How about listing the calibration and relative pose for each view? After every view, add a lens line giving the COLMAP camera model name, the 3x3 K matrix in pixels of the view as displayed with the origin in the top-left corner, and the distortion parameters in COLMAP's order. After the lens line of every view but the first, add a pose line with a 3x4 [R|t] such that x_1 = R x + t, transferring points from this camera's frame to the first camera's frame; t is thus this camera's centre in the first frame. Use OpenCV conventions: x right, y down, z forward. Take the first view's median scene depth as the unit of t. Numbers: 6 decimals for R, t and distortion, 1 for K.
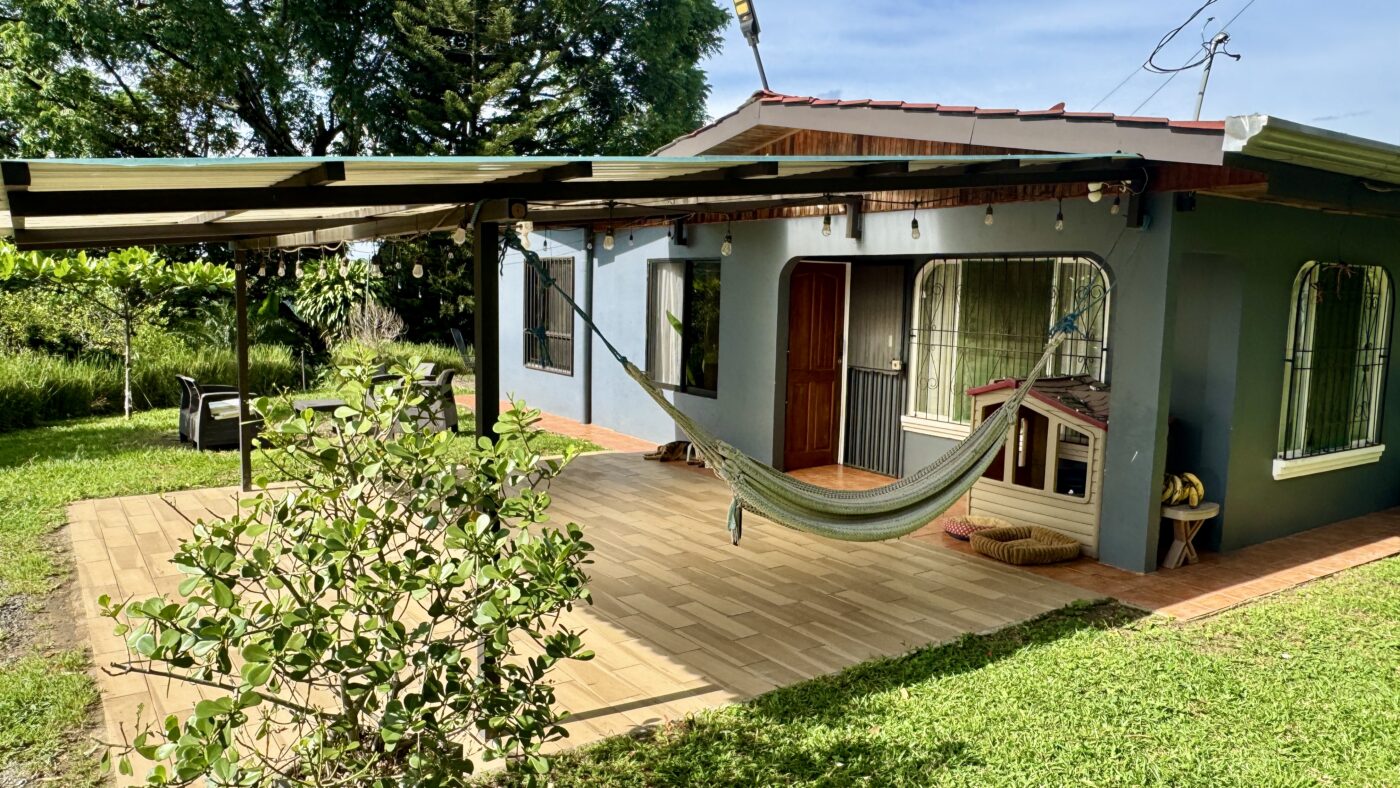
lens RADIAL K [[983.5, 0, 704.4], [0, 983.5, 398.1], [0, 0, 1]] dist [0.024646, -0.028172]
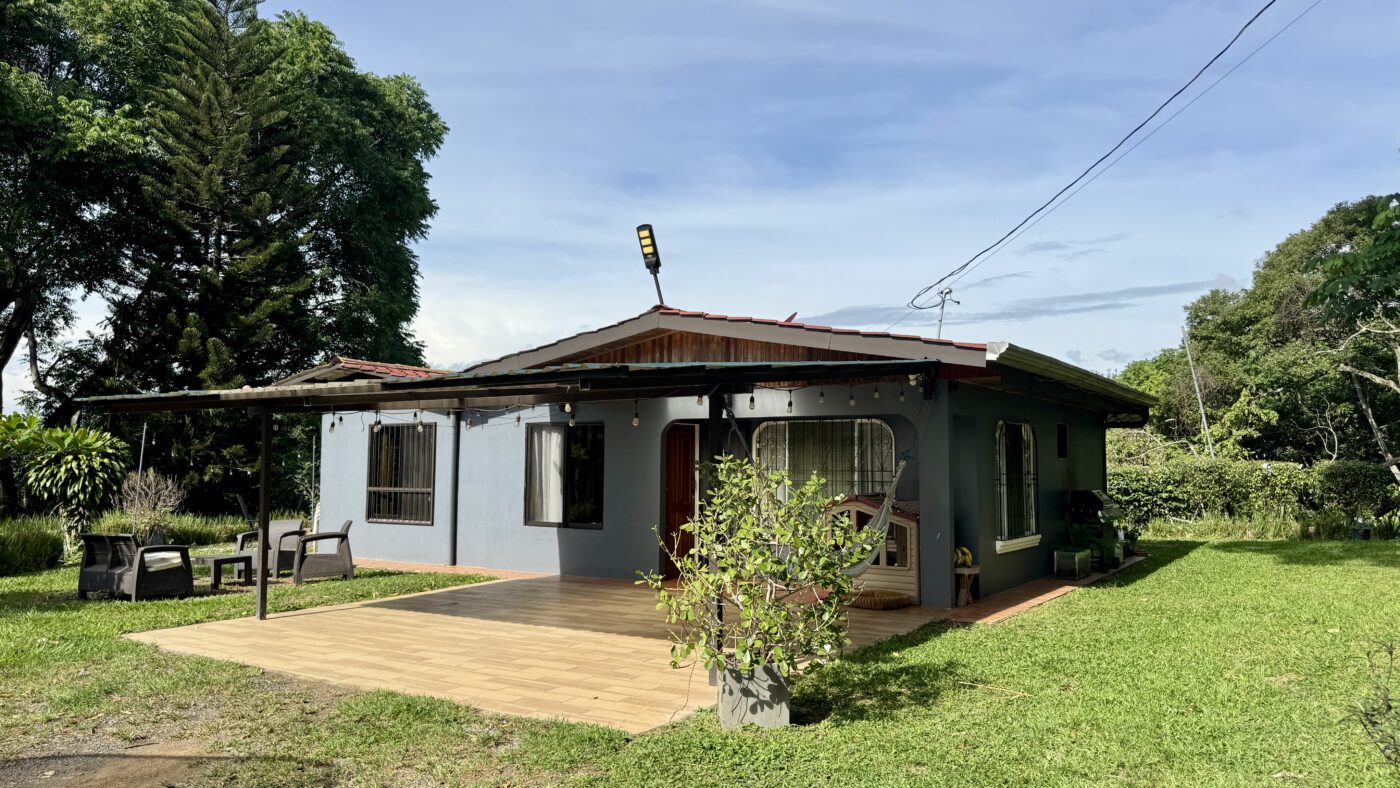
lens RADIAL K [[983.5, 0, 703.3], [0, 983.5, 394.0], [0, 0, 1]] dist [0.024646, -0.028172]
pose [[0.934315, 0.005503, 0.356406, -0.364951], [0.057006, 0.984704, -0.164645, 0.051342], [-0.351861, 0.174147, 0.919710, -0.294105]]
